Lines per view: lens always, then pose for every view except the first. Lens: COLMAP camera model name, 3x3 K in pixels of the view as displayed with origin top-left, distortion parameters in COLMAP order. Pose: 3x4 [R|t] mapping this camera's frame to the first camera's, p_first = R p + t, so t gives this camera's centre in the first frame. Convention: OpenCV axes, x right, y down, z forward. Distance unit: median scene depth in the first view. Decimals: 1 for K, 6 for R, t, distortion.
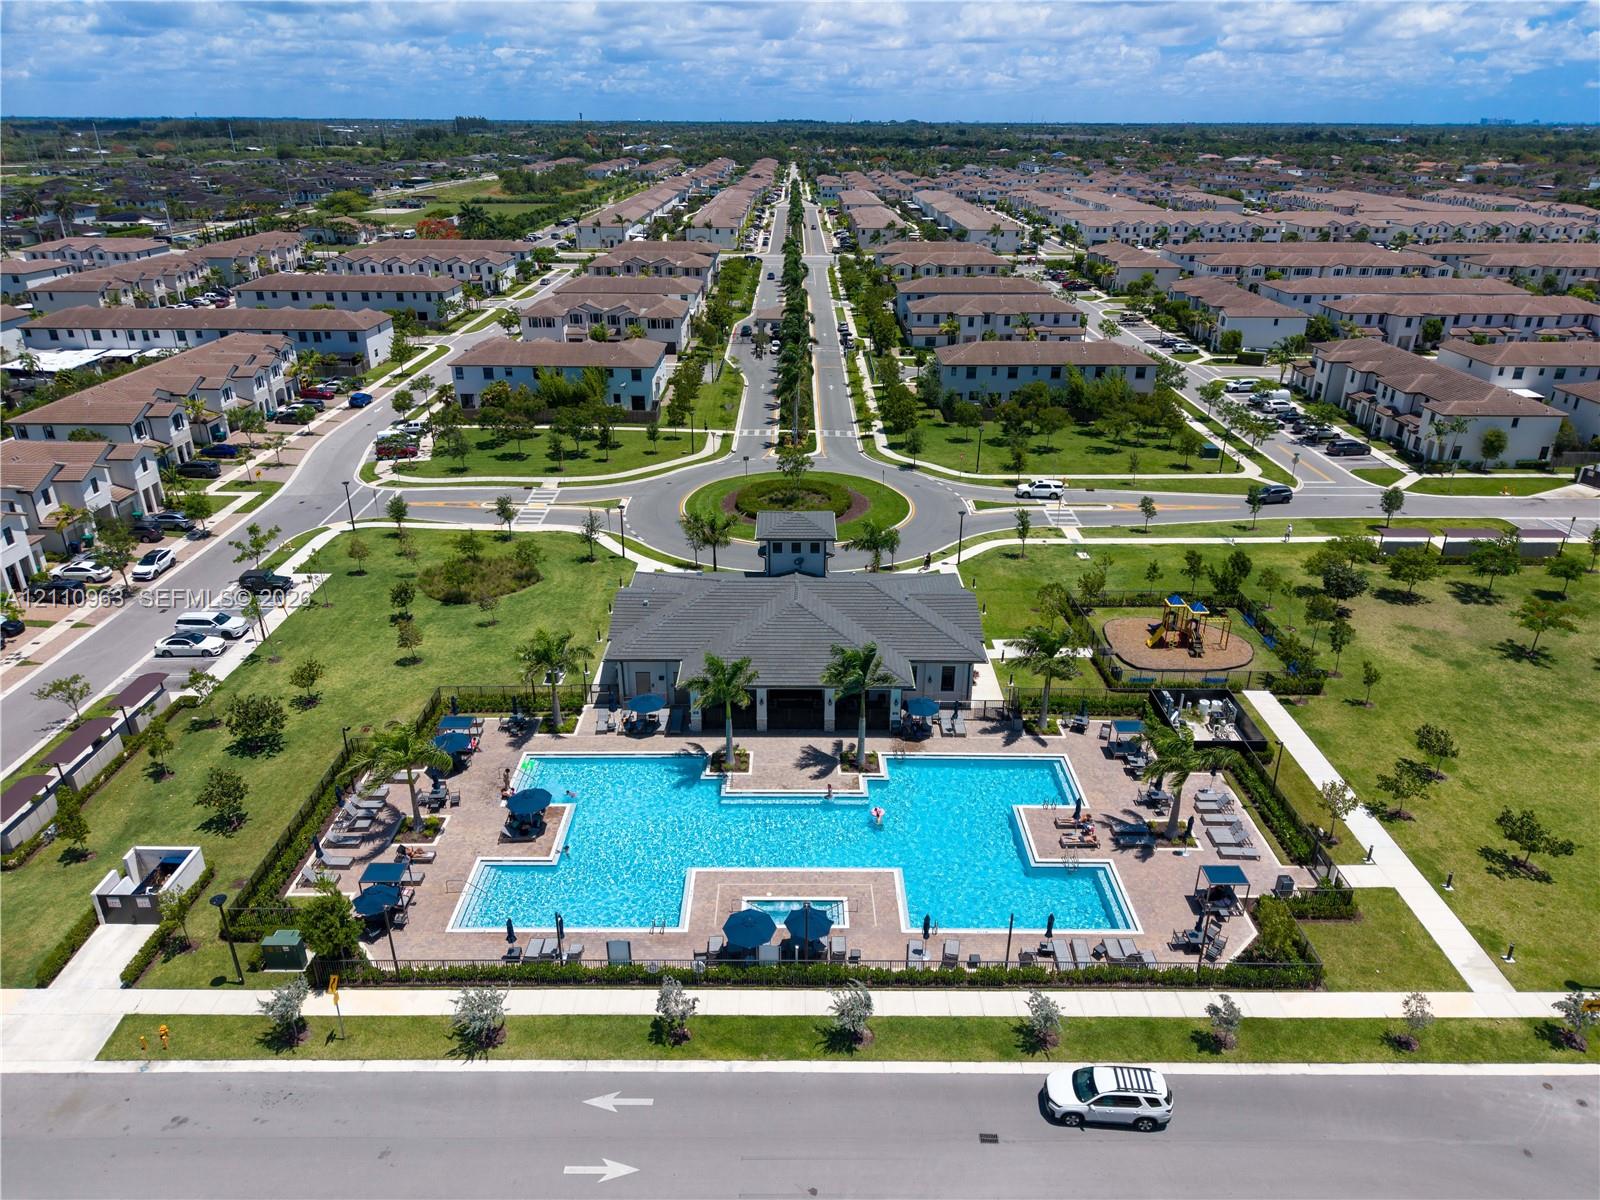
lens RADIAL K [[1101.6, 0, 800.0], [0, 1101.6, 600.0], [0, 0, 1]] dist [0.038267, -0.044387]
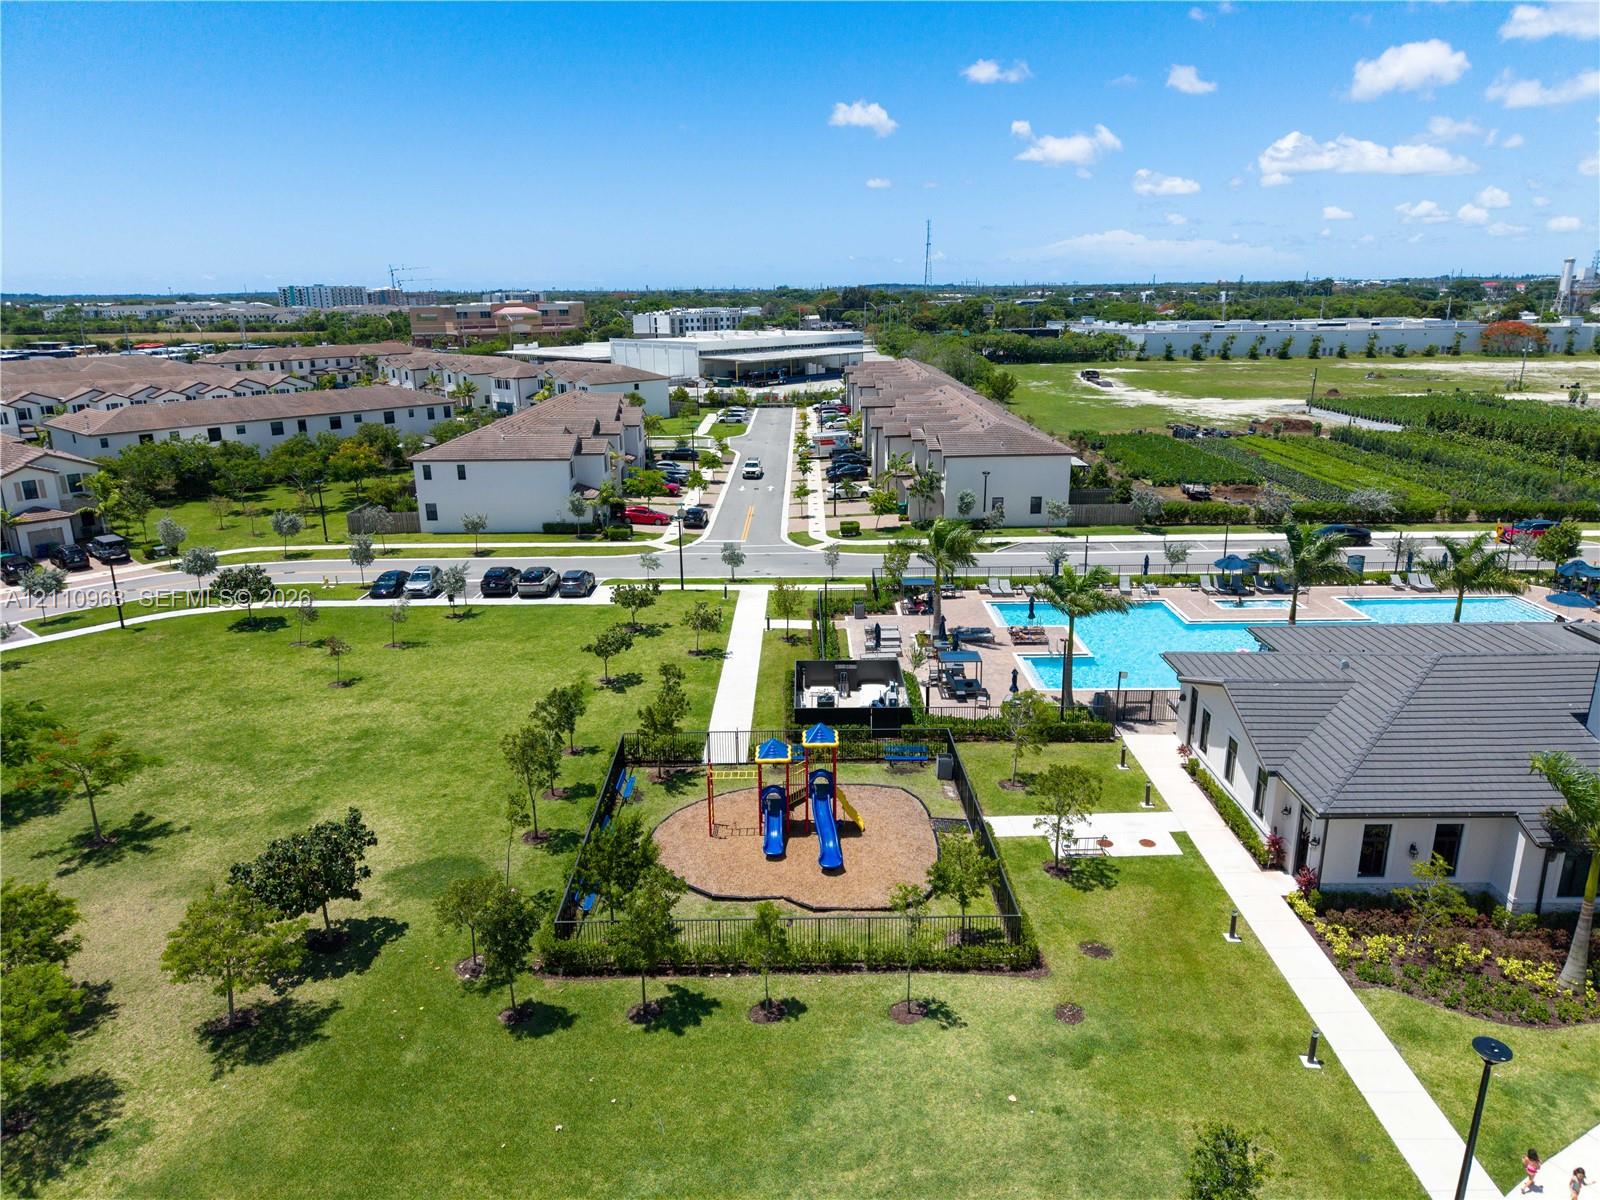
lens RADIAL K [[1095.4, 0, 804.8], [0, 1095.4, 571.9], [0, 0, 1]] dist [0.039978, -0.046934]
pose [[-0.999983, 0.004905, 0.003204, 0.392927], [0.005840, 0.790600, 0.612305, -0.408081], [0.000470, 0.612313, -0.790615, 1.532798]]
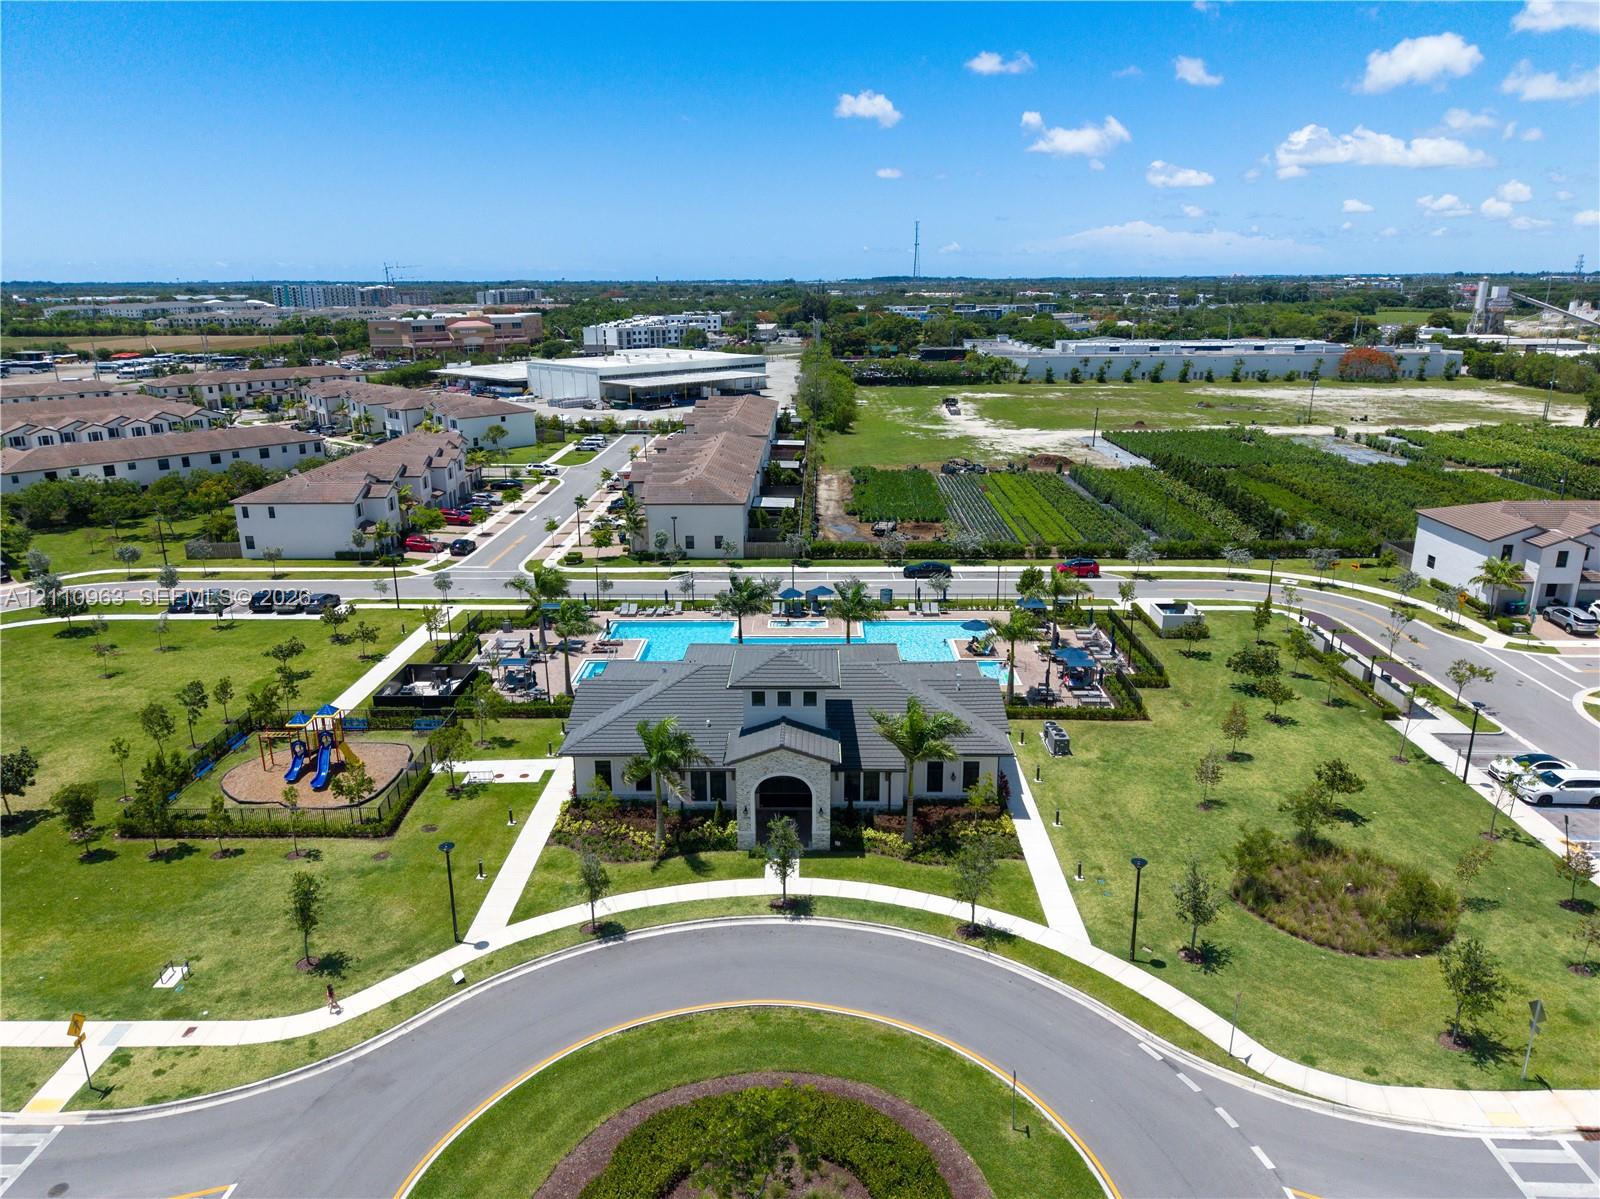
lens RADIAL K [[1101.6, 0, 800.0], [0, 1101.6, 599.5], [0, 0, 1]] dist [0.038267, -0.044387]
pose [[-0.999804, -0.004122, 0.019376, -0.031434], [0.009135, 0.771959, 0.635607, -0.666416], [-0.017577, 0.635659, -0.771770, 1.800704]]
